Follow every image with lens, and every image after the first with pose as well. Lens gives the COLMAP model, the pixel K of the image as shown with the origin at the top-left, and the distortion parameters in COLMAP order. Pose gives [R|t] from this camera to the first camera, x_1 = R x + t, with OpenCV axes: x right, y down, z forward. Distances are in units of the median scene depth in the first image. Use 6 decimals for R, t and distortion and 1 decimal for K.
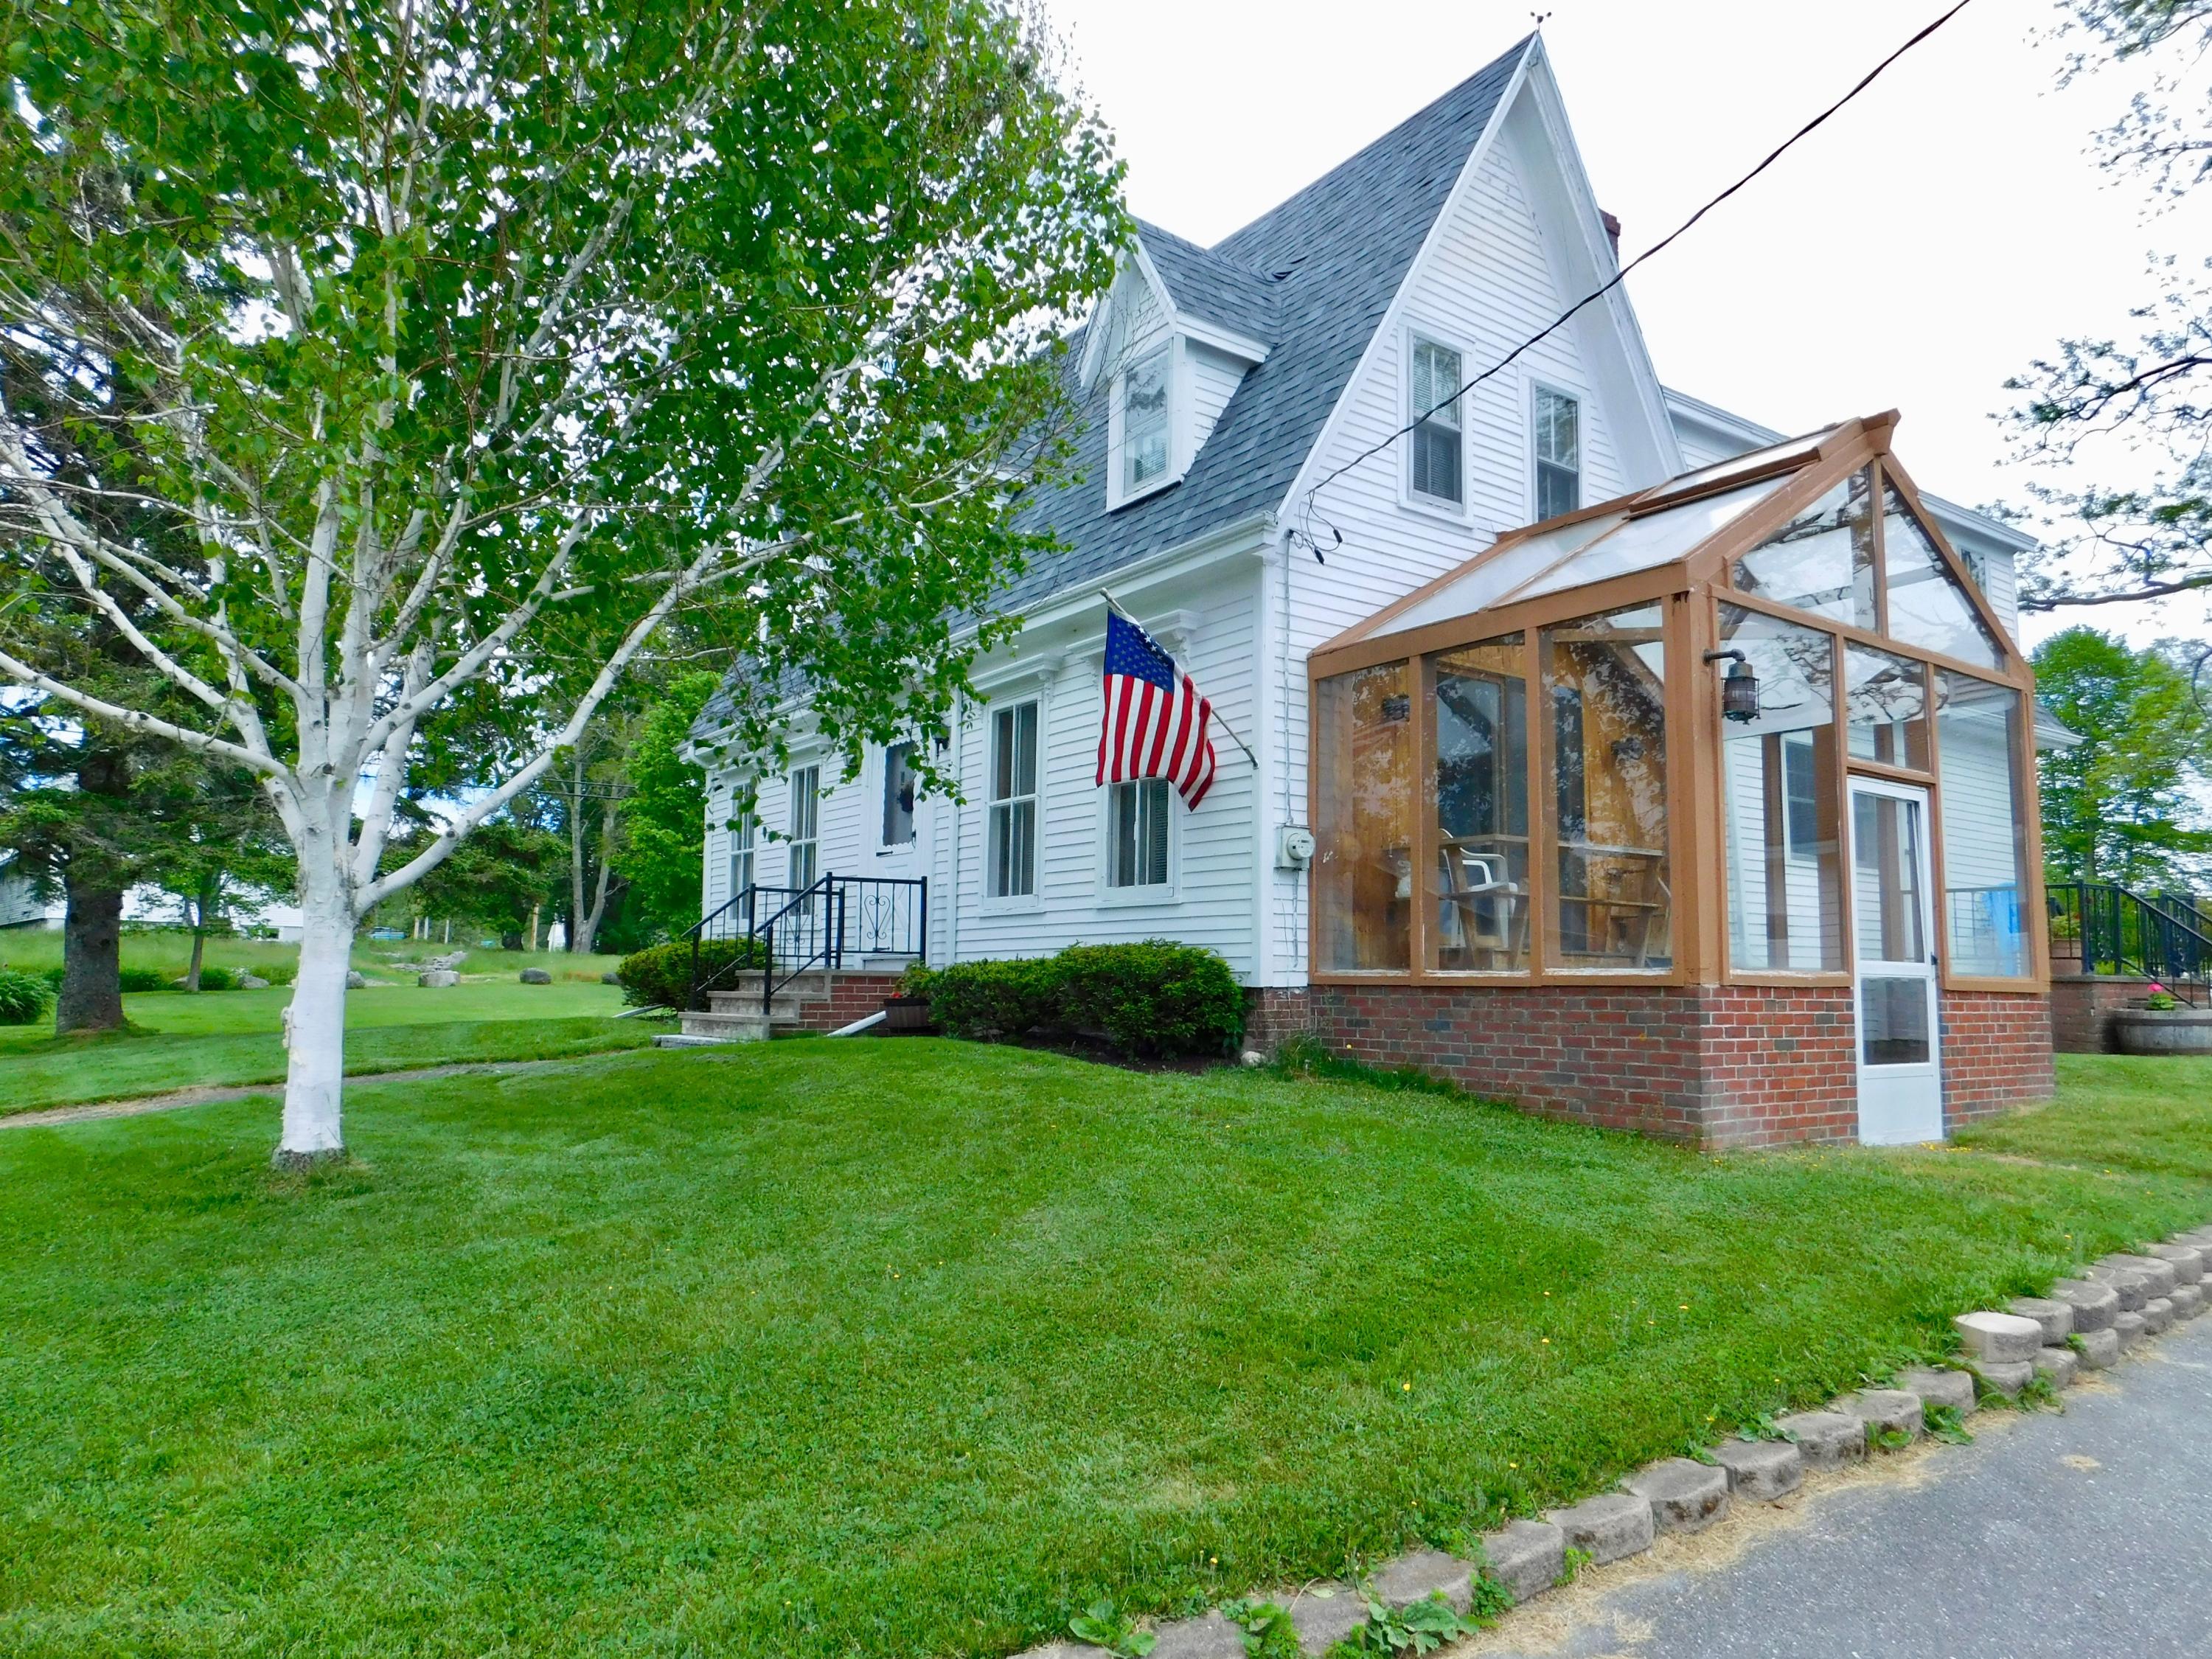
lens RADIAL K [[1460.8, 0, 1109.4], [0, 1460.8, 825.3], [0, 0, 1]] dist [-0.052211, 0.034913]
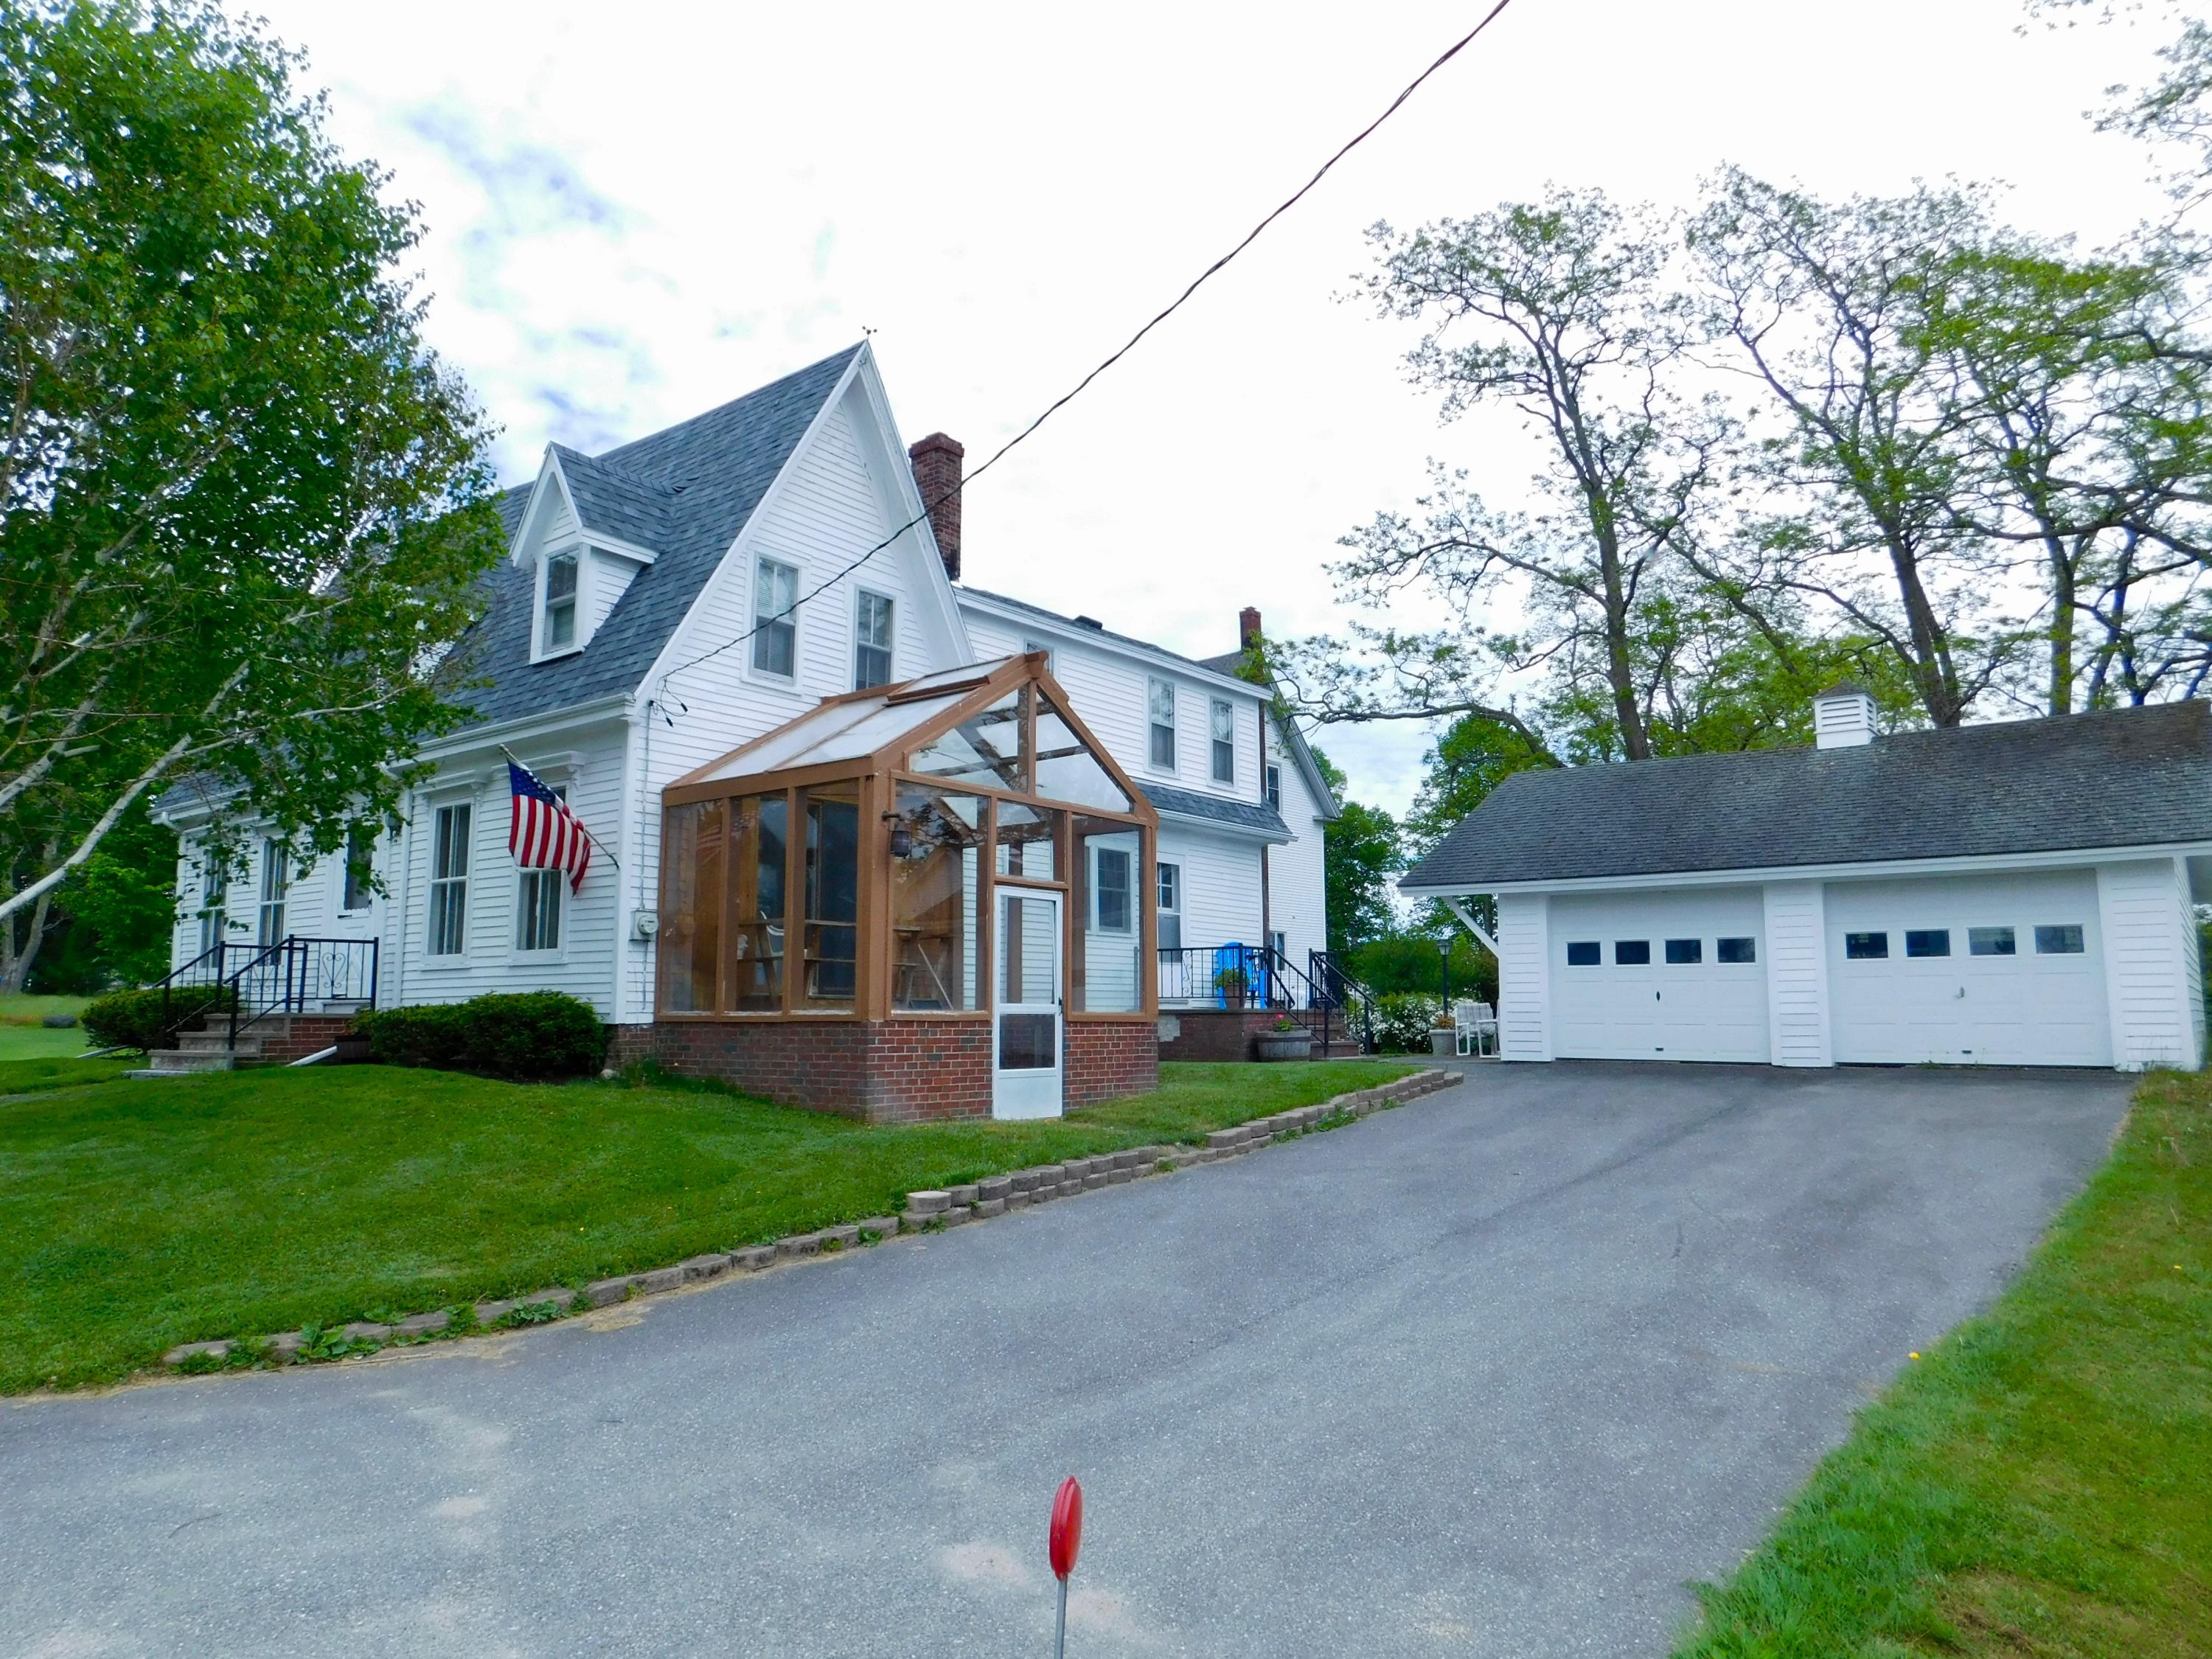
lens RADIAL K [[1460.8, 0, 1108.3], [0, 1460.8, 829.2], [0, 0, 1]] dist [-0.052211, 0.034913]
pose [[0.952824, 0.024843, 0.302505, 0.111589], [-0.018822, 0.999563, -0.022806, -0.048664], [-0.302940, 0.016037, 0.952875, -0.436809]]
